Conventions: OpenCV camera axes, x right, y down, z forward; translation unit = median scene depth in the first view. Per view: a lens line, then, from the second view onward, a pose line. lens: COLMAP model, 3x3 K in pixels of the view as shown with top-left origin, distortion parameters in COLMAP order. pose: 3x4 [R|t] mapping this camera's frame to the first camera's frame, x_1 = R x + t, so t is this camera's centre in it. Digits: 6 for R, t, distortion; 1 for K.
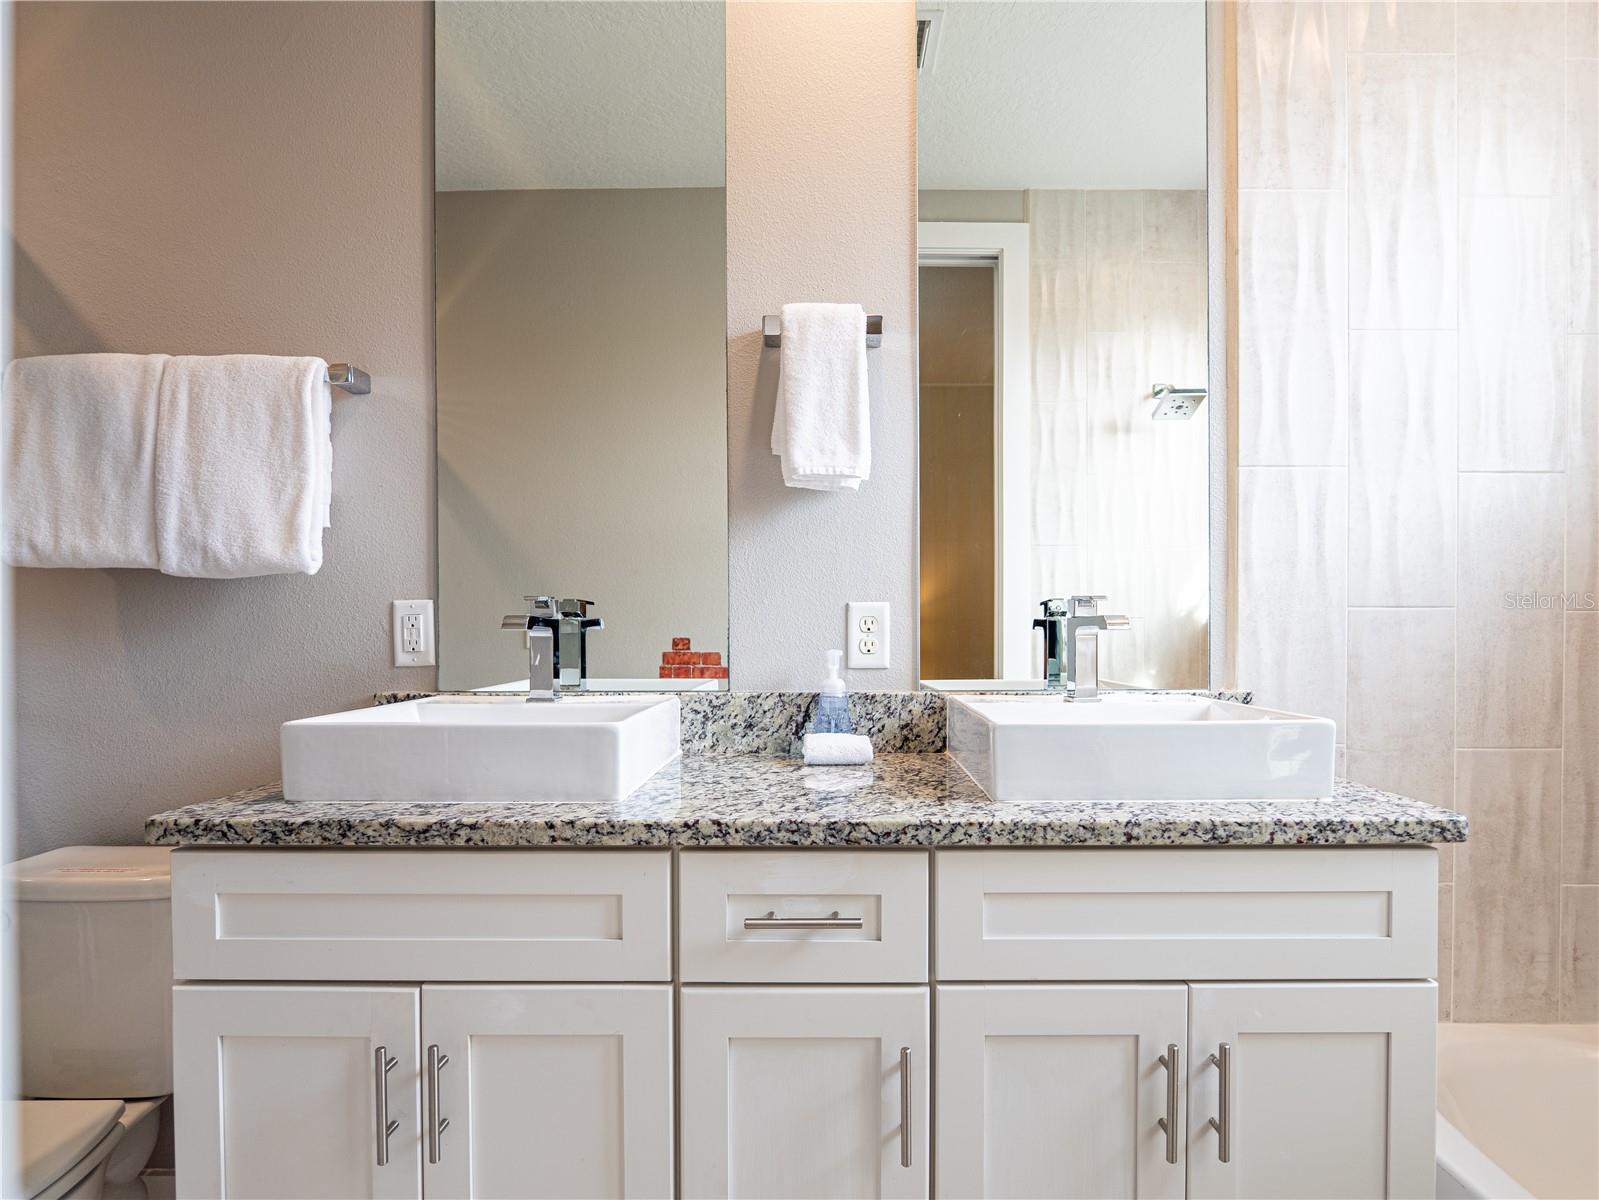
lens RADIAL K [[889.7, 0, 794.7], [0, 889.7, 621.3], [0, 0, 1]] dist [-0.015630, 0.002519]
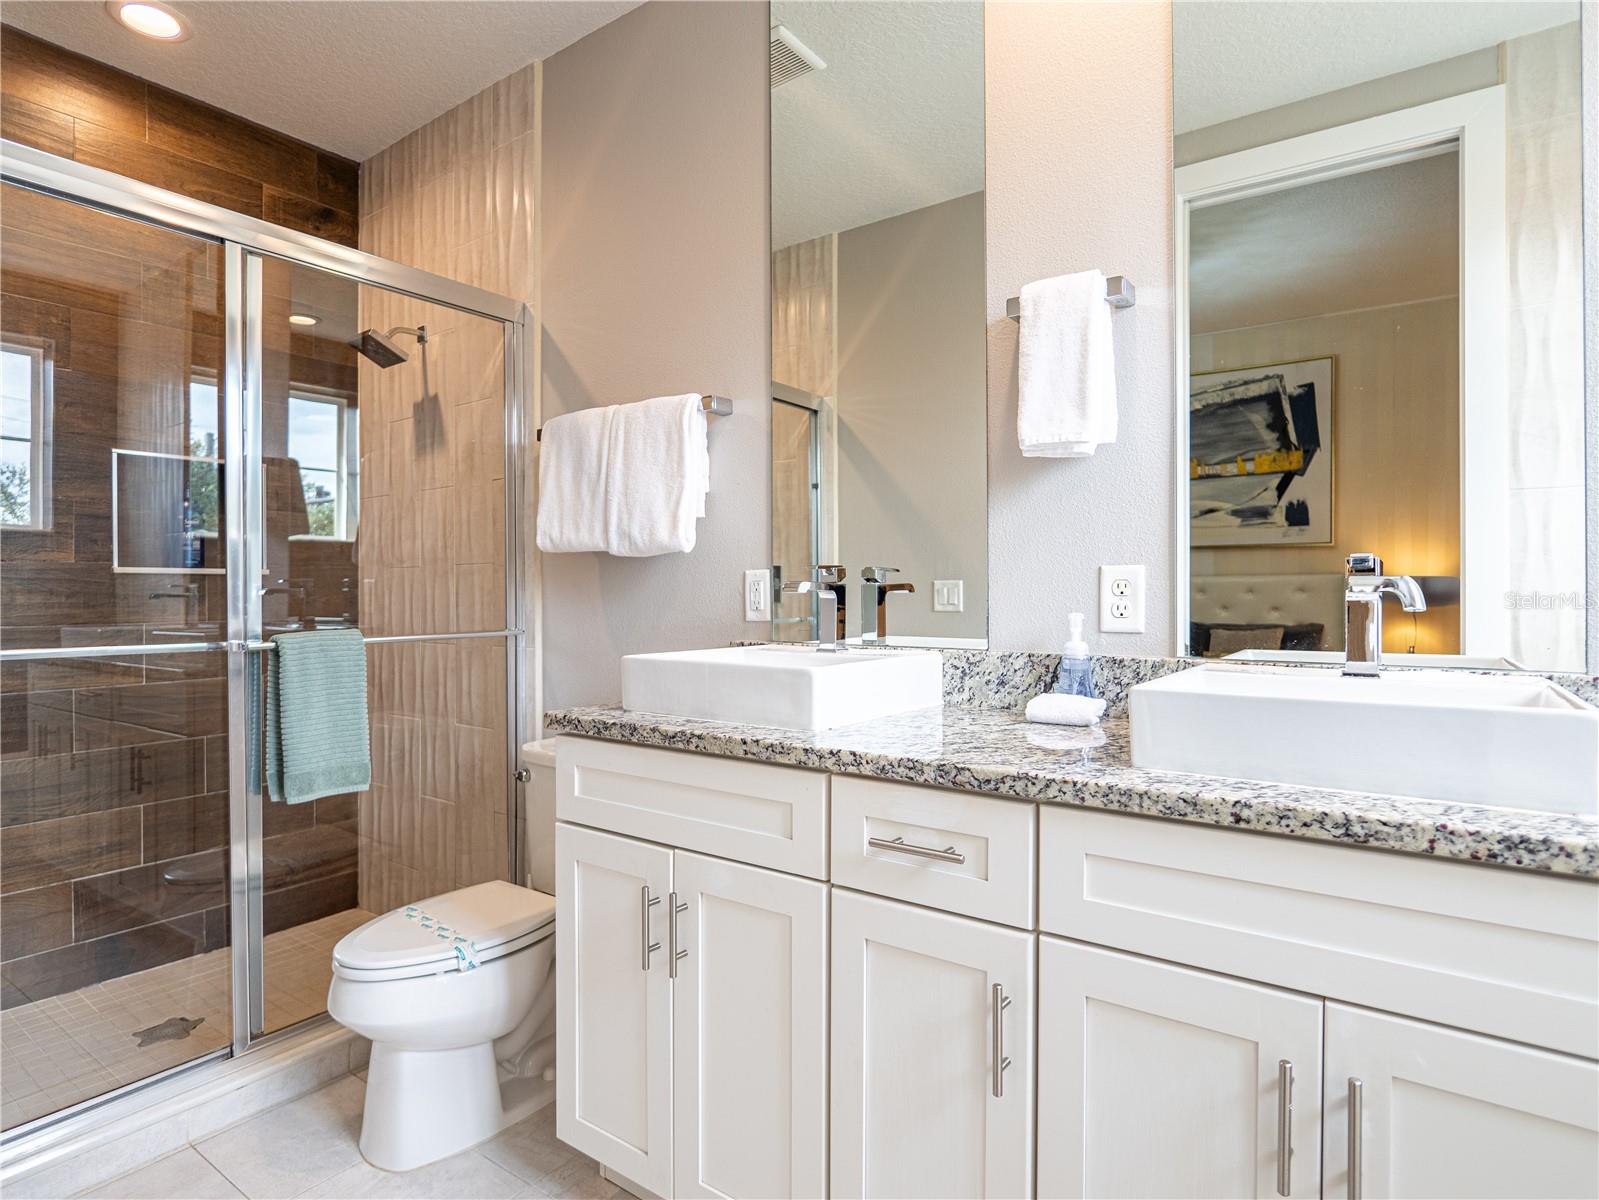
lens RADIAL K [[872.2, 0, 796.3], [0, 872.2, 579.1], [0, 0, 1]] dist [-0.011679, 0.002889]
pose [[0.809896, -0.008772, -0.586508, 0.529942], [0.001878, 0.999922, -0.012362, 0.007433], [0.586571, 0.008911, 0.809849, 0.008487]]
